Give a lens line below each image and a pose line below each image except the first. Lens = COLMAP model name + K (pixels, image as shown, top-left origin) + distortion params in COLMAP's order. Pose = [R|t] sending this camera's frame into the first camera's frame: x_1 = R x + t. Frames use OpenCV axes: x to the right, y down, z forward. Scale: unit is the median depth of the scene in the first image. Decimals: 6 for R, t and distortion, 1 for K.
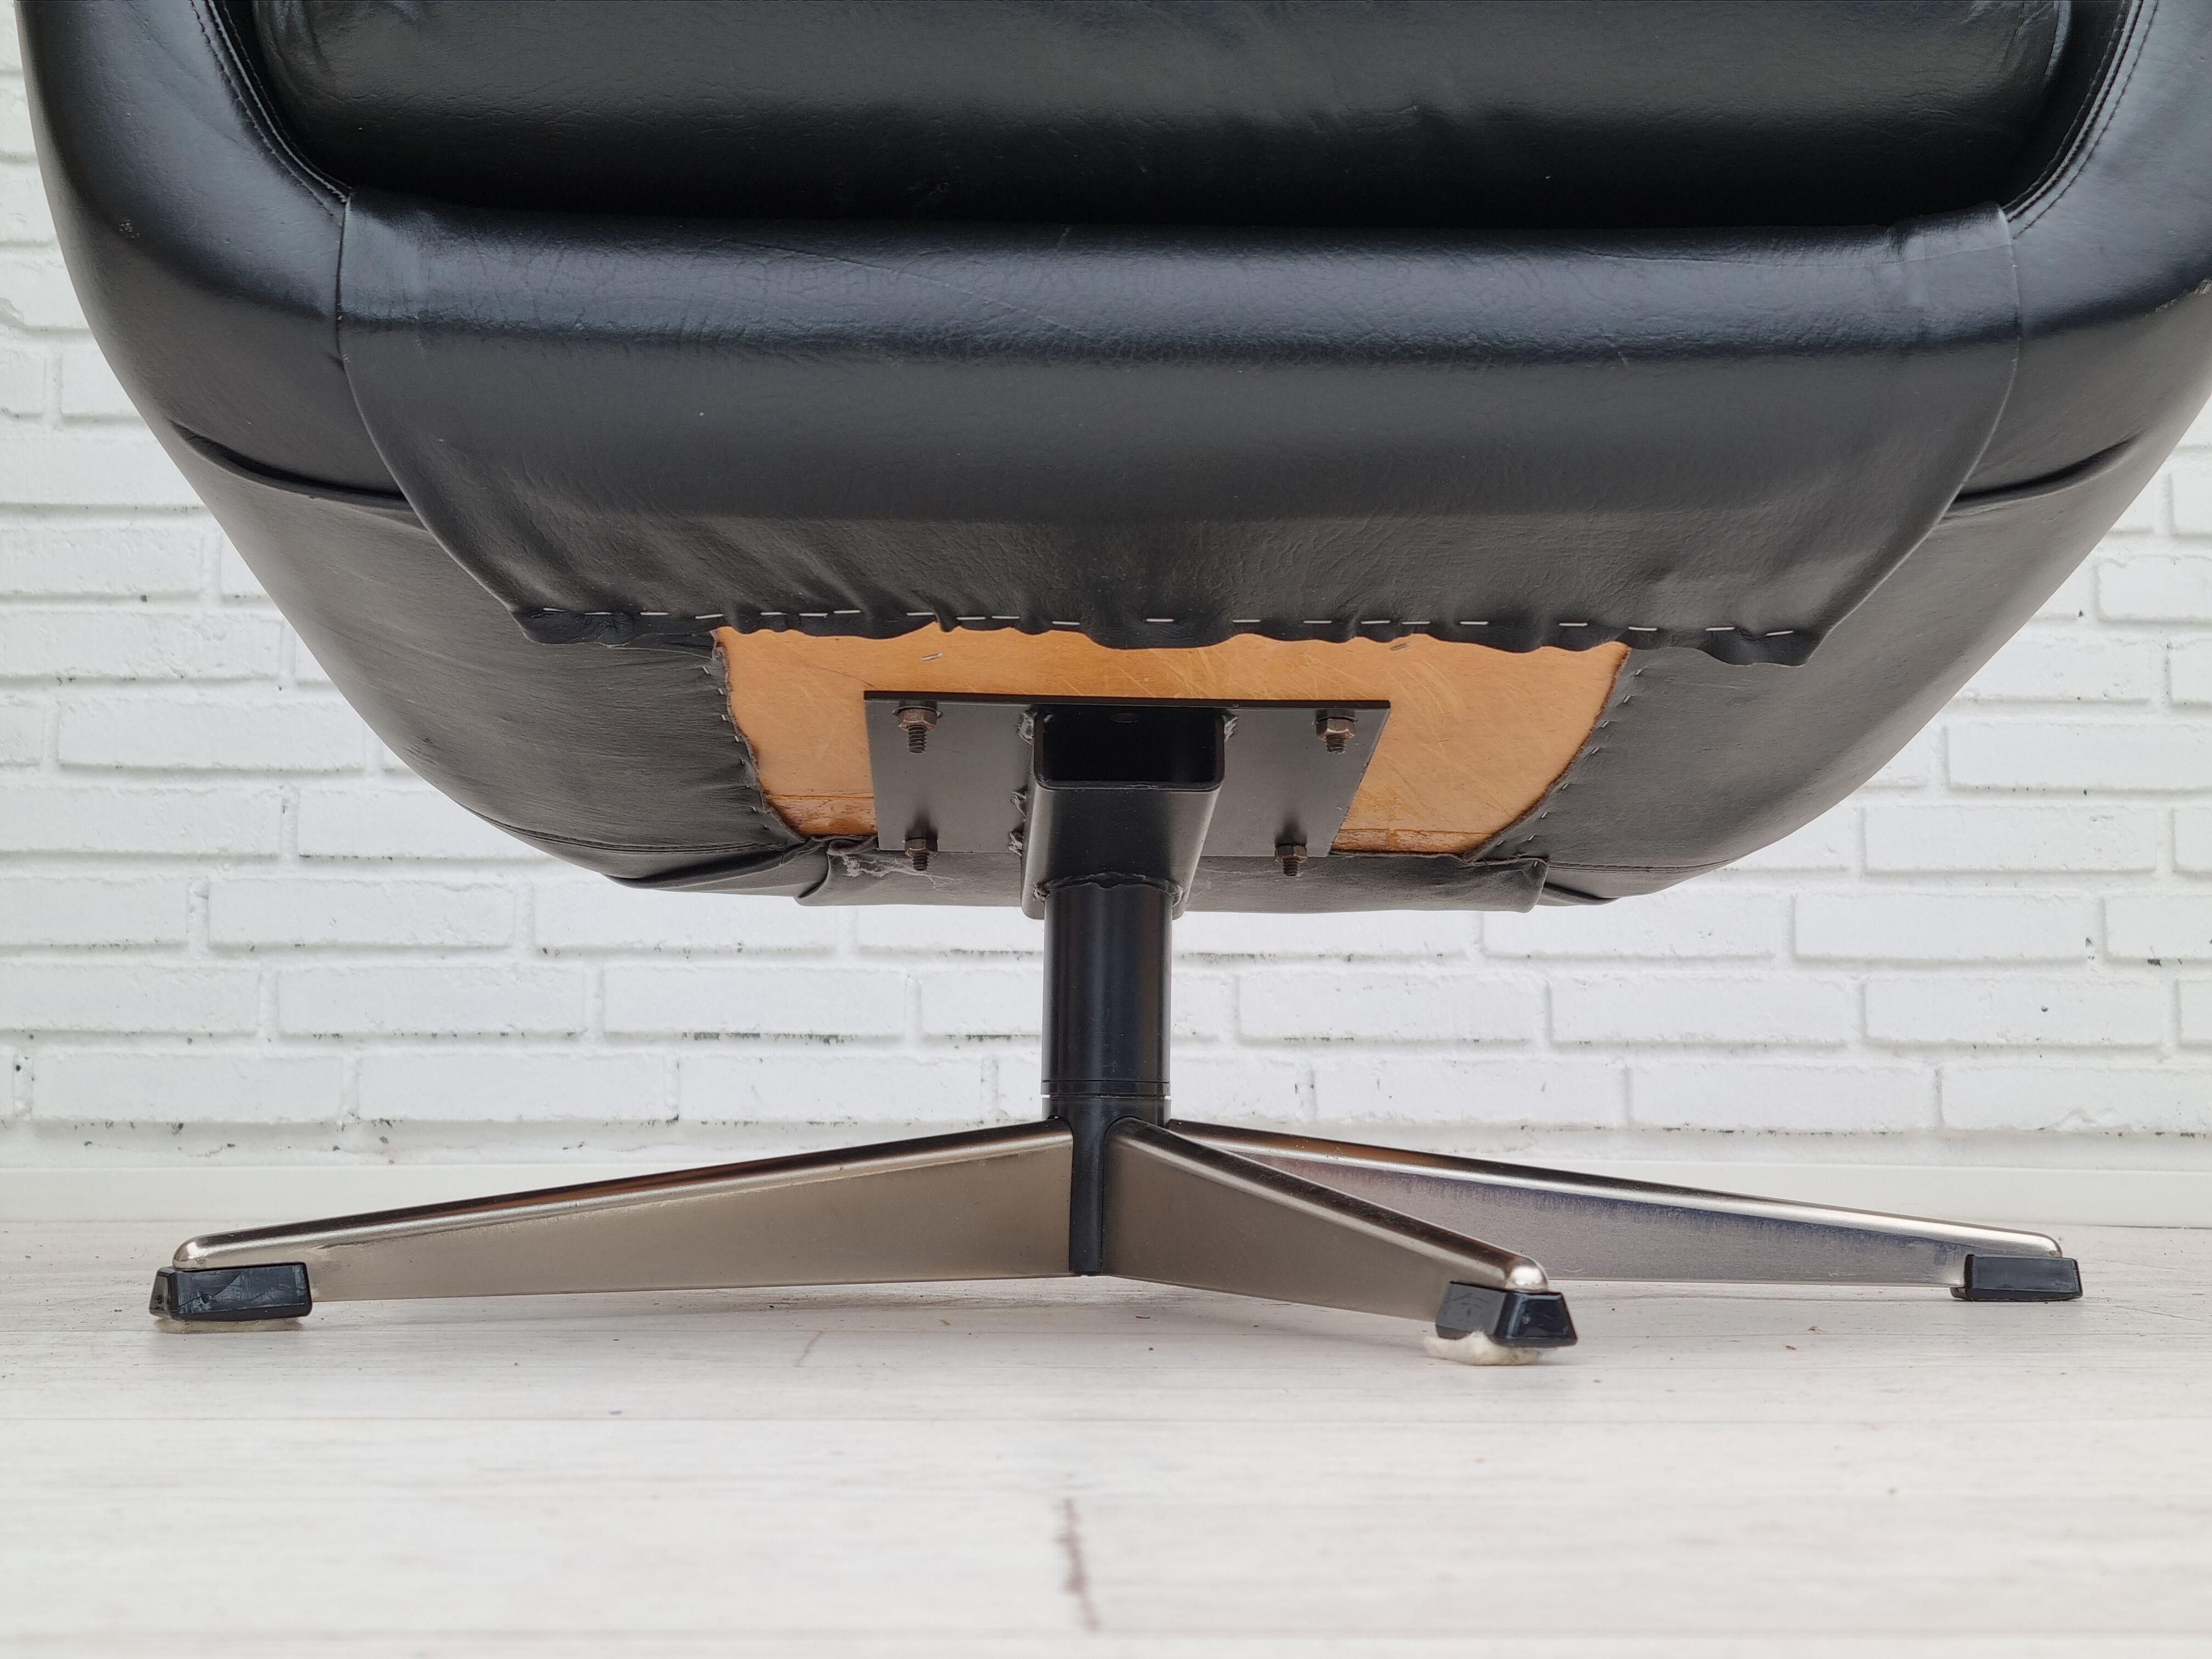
lens RADIAL K [[3360.2, 0, 1132.0], [0, 3360.2, 866.3], [0, 0, 1]] dist [0.049558, 0.000000]
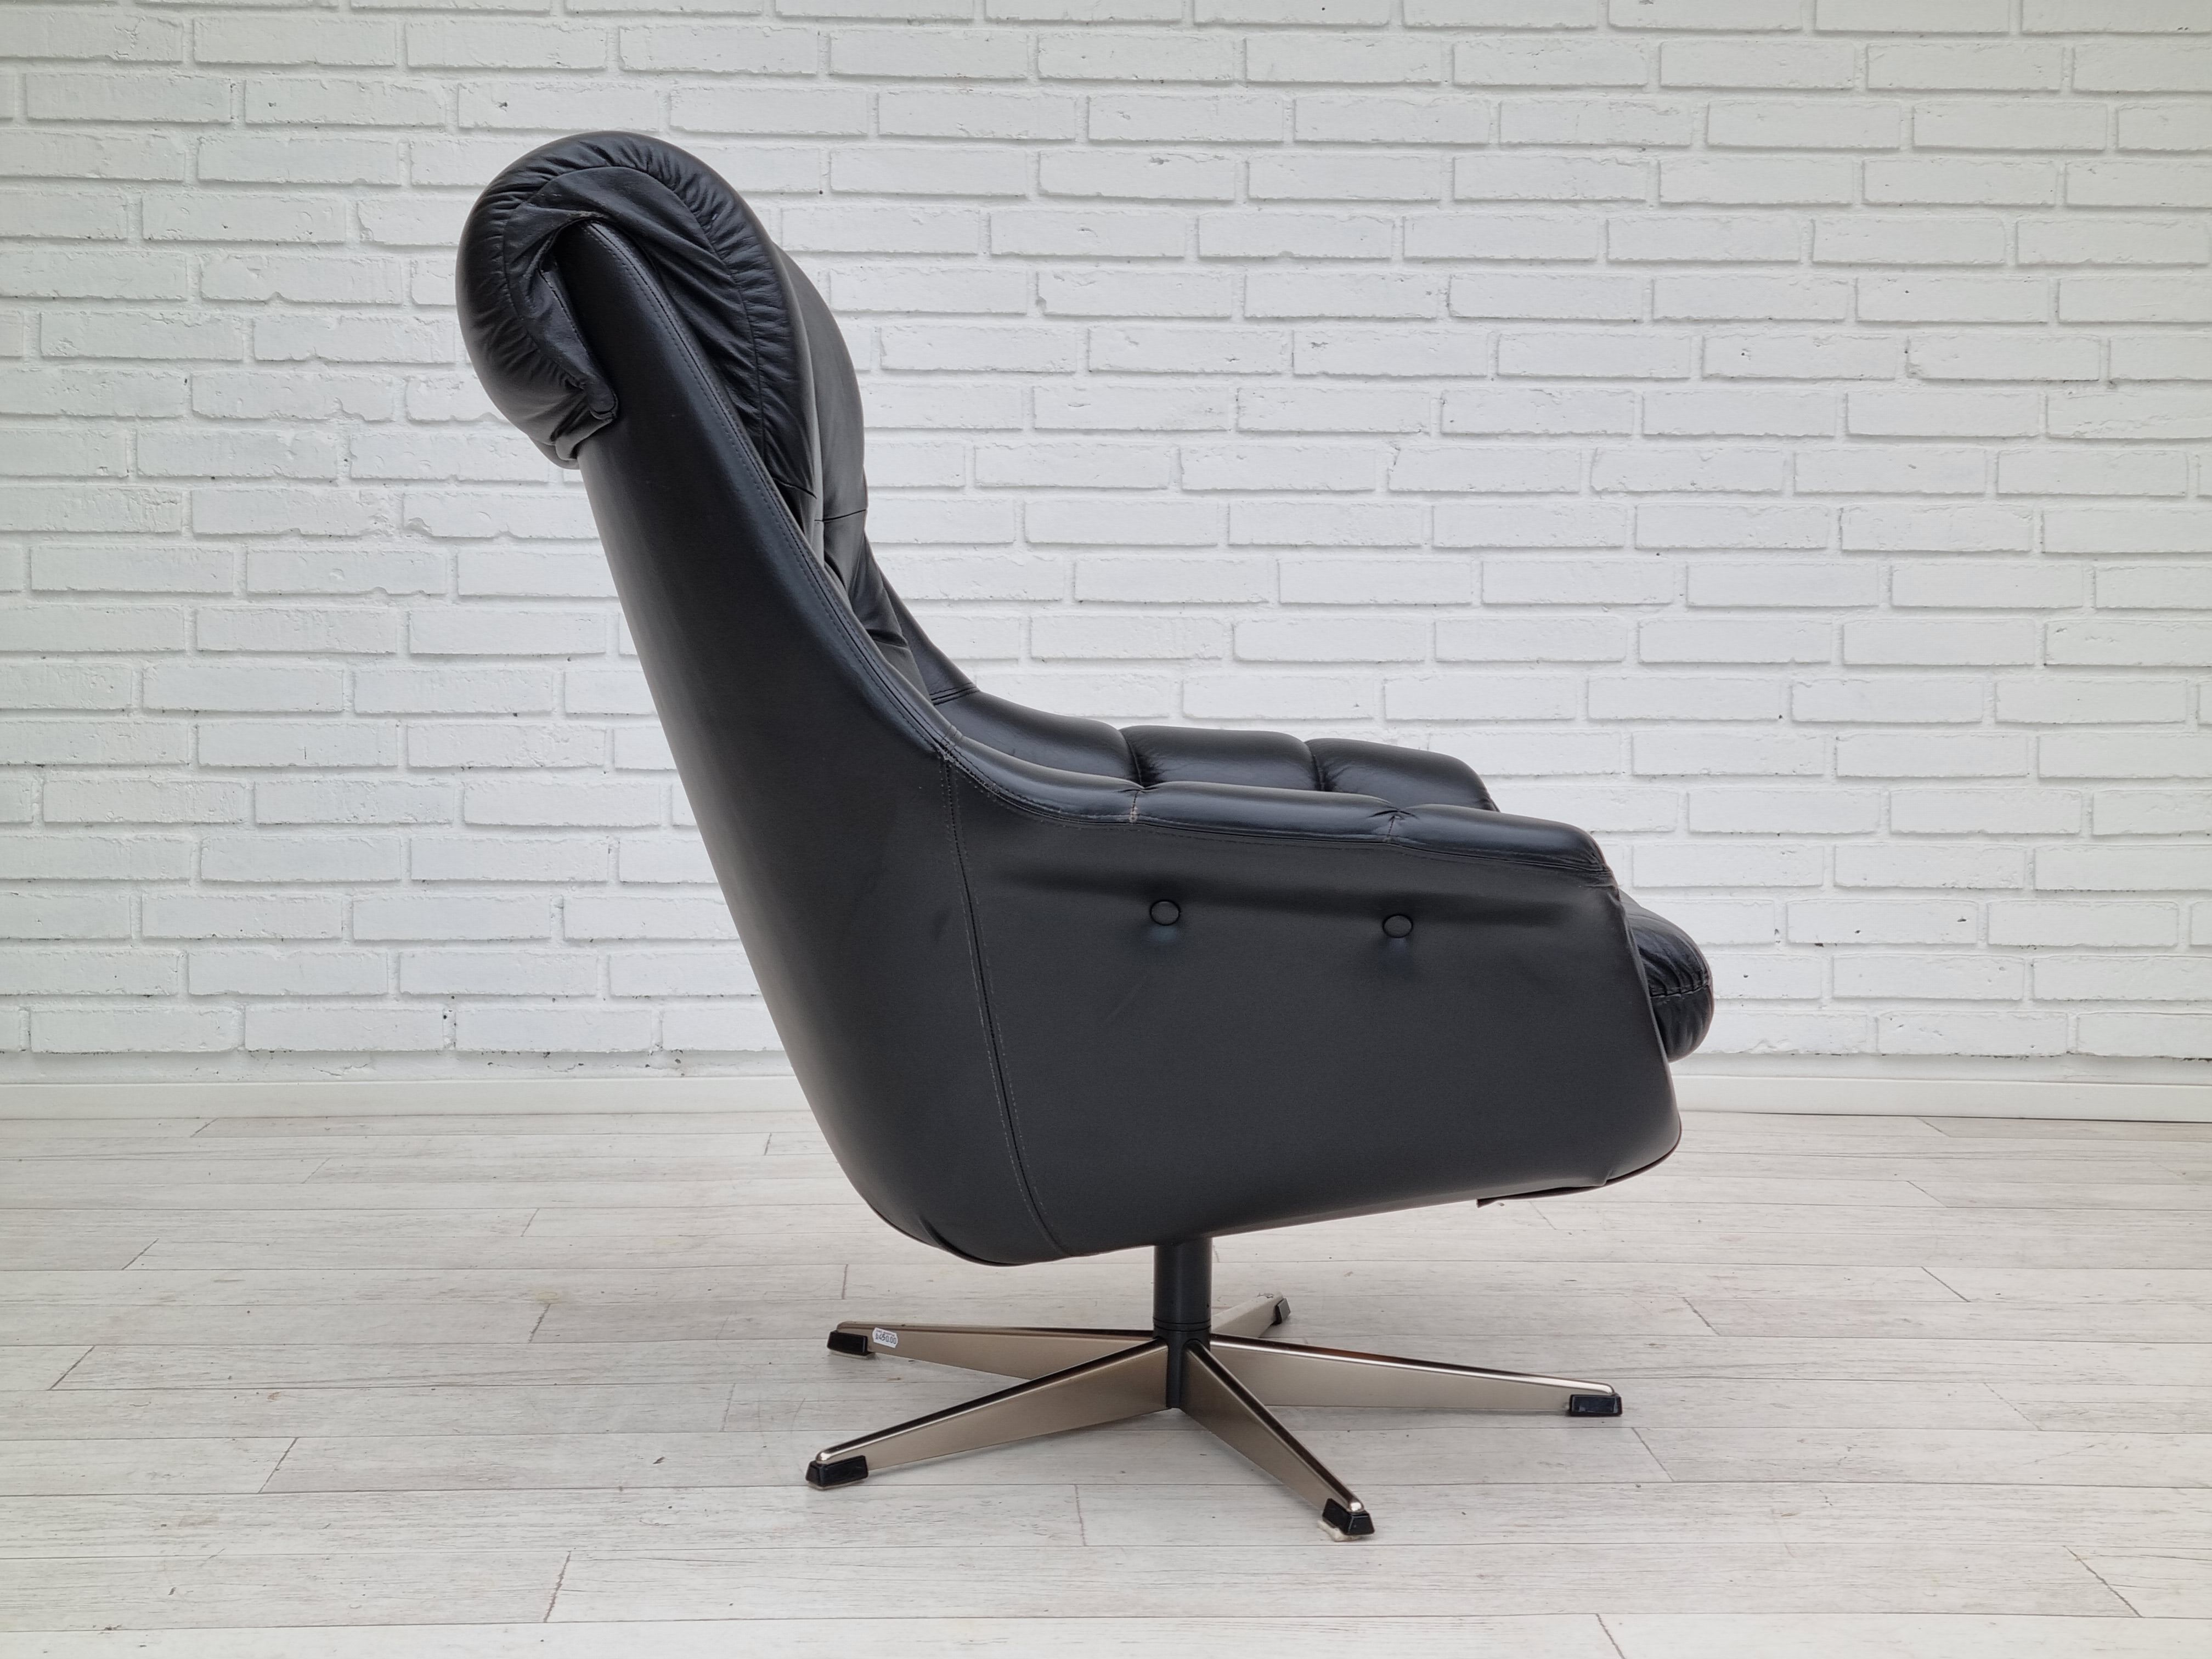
lens RADIAL K [[3360.2, 0, 1079.6], [0, 3360.2, 784.9], [0, 0, 1]] dist [0.049558, 0.000000]
pose [[0.999996, 0.002755, -0.001104, -0.034051], [-0.002546, 0.987470, 0.157785, -0.290808], [0.001525, -0.157782, 0.987473, -0.518631]]
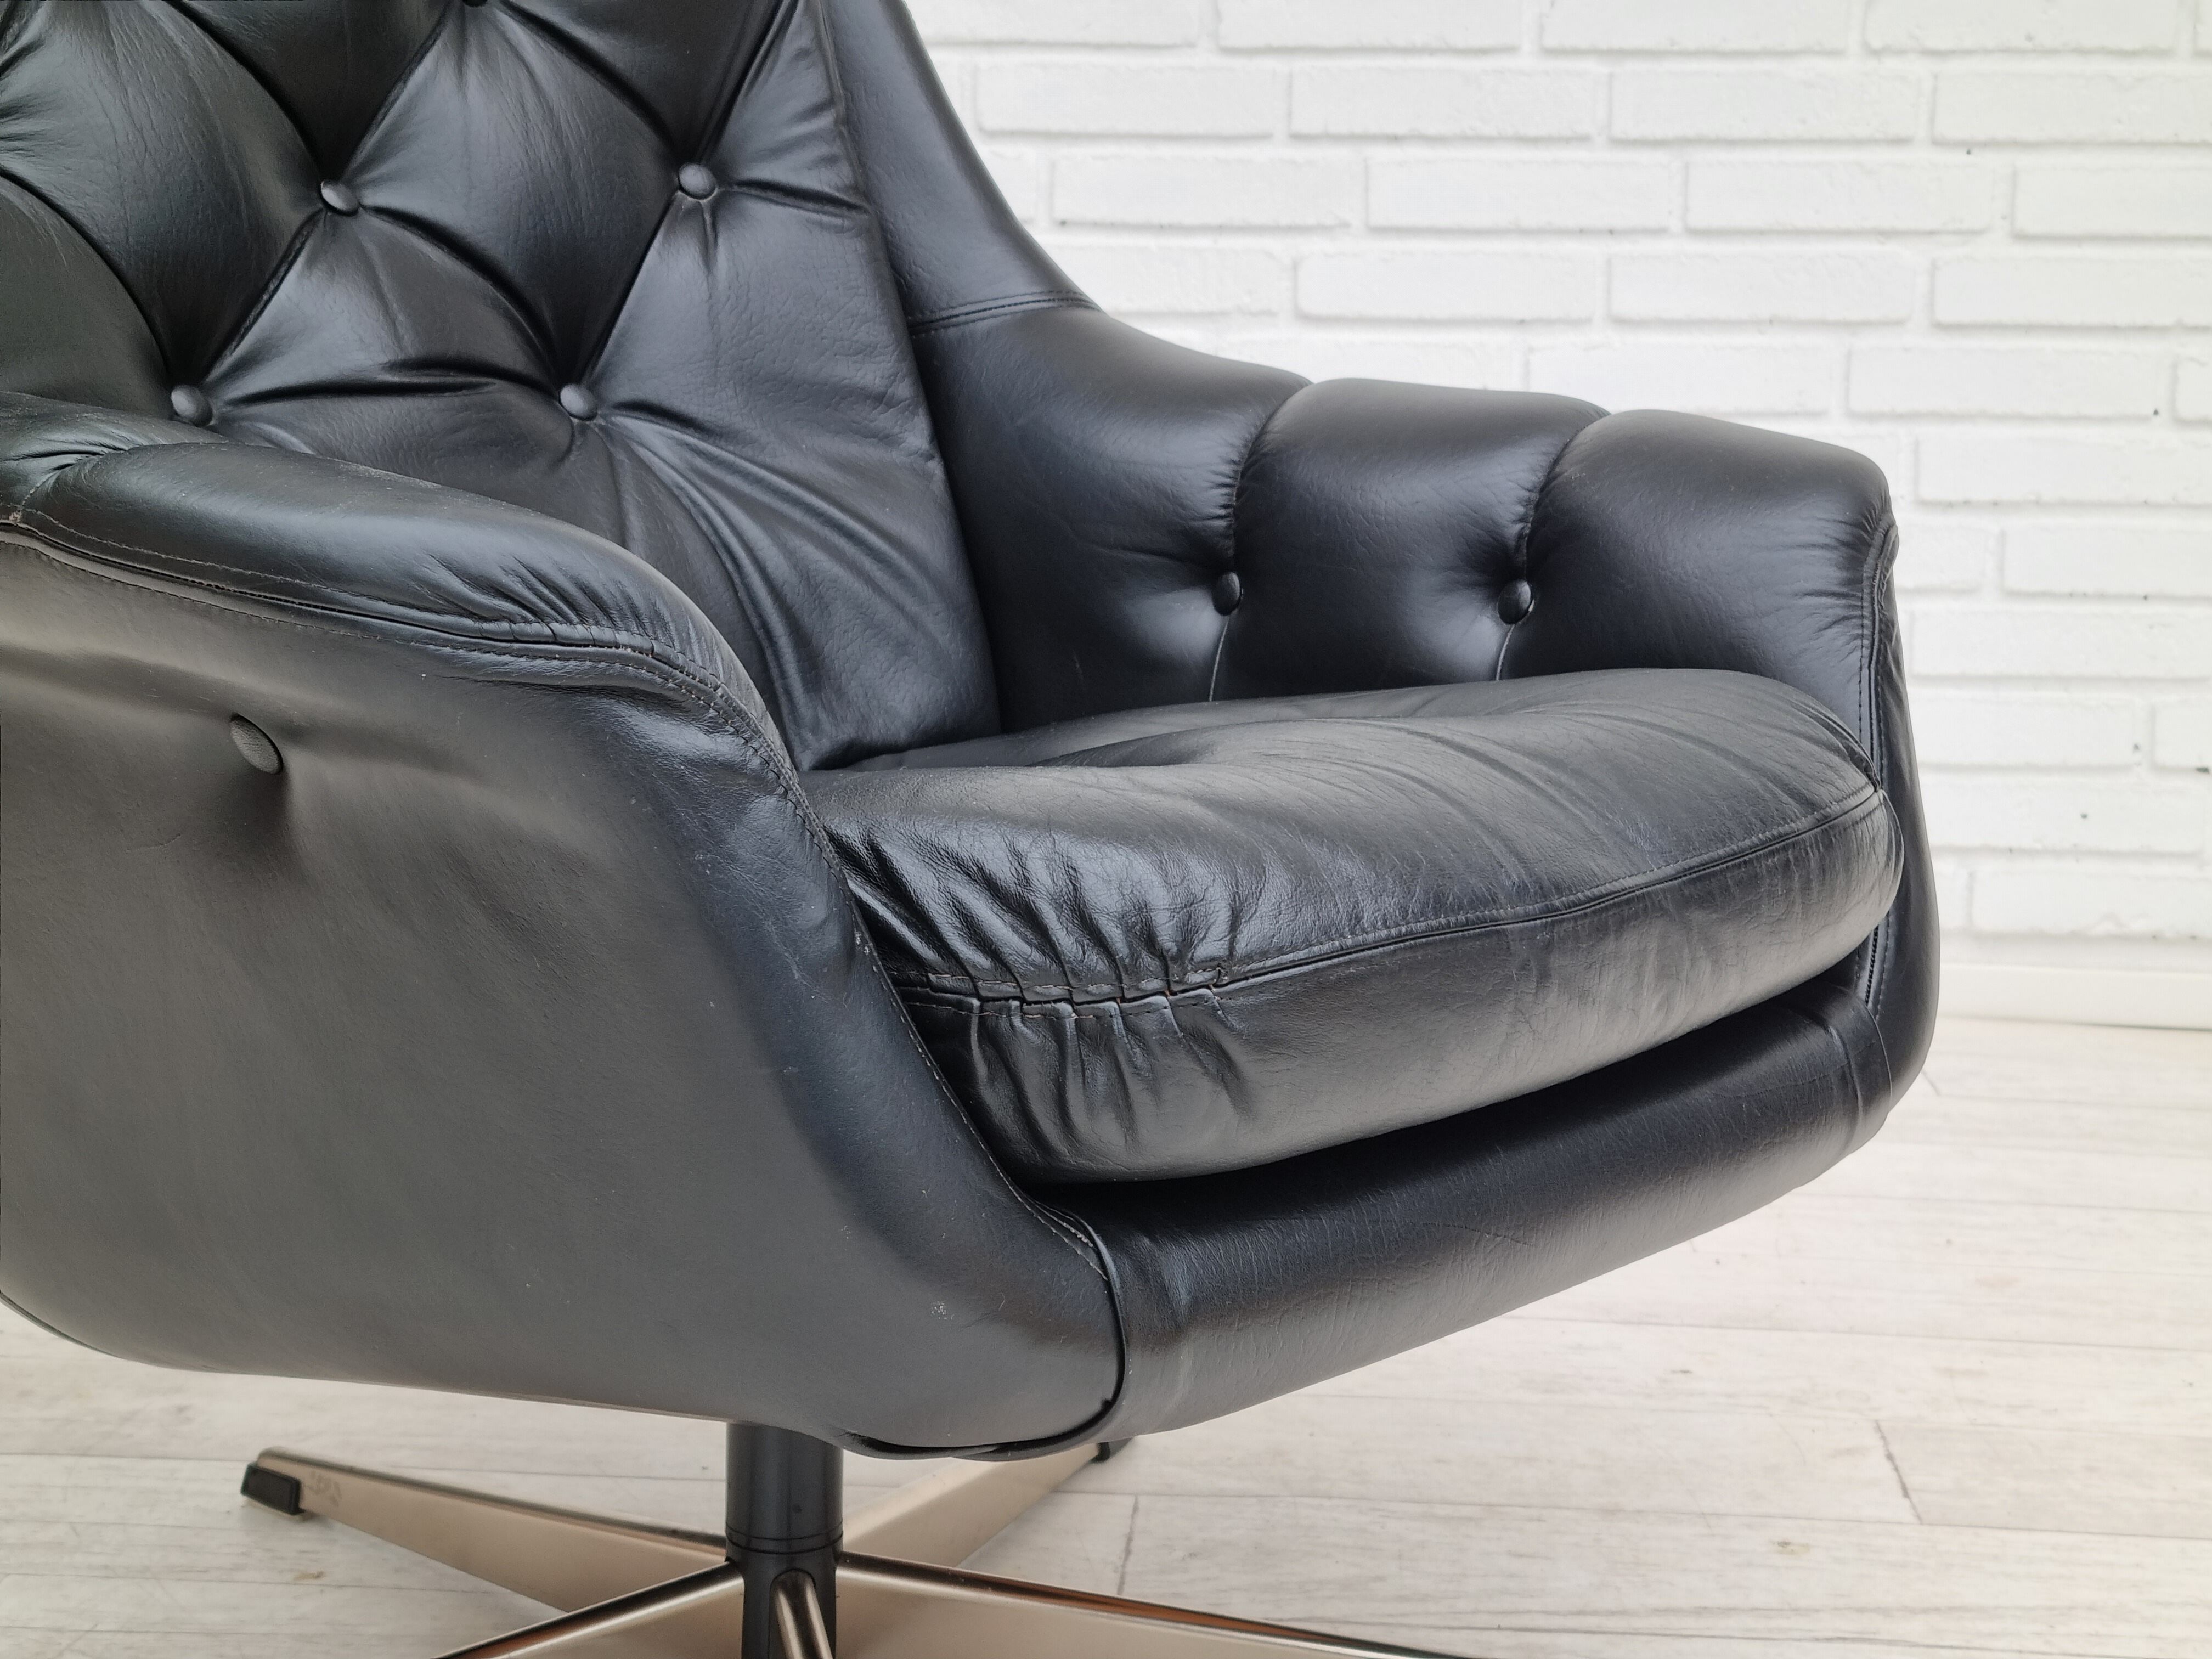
lens RADIAL K [[3360.2, 0, 1139.6], [0, 3360.2, 847.2], [0, 0, 1]] dist [0.049558, 0.000000]
pose [[0.993545, 0.027520, -0.110046, 0.103789], [-0.000130, 0.970399, 0.241508, -0.192829], [0.113435, -0.239935, 0.964139, 0.000733]]
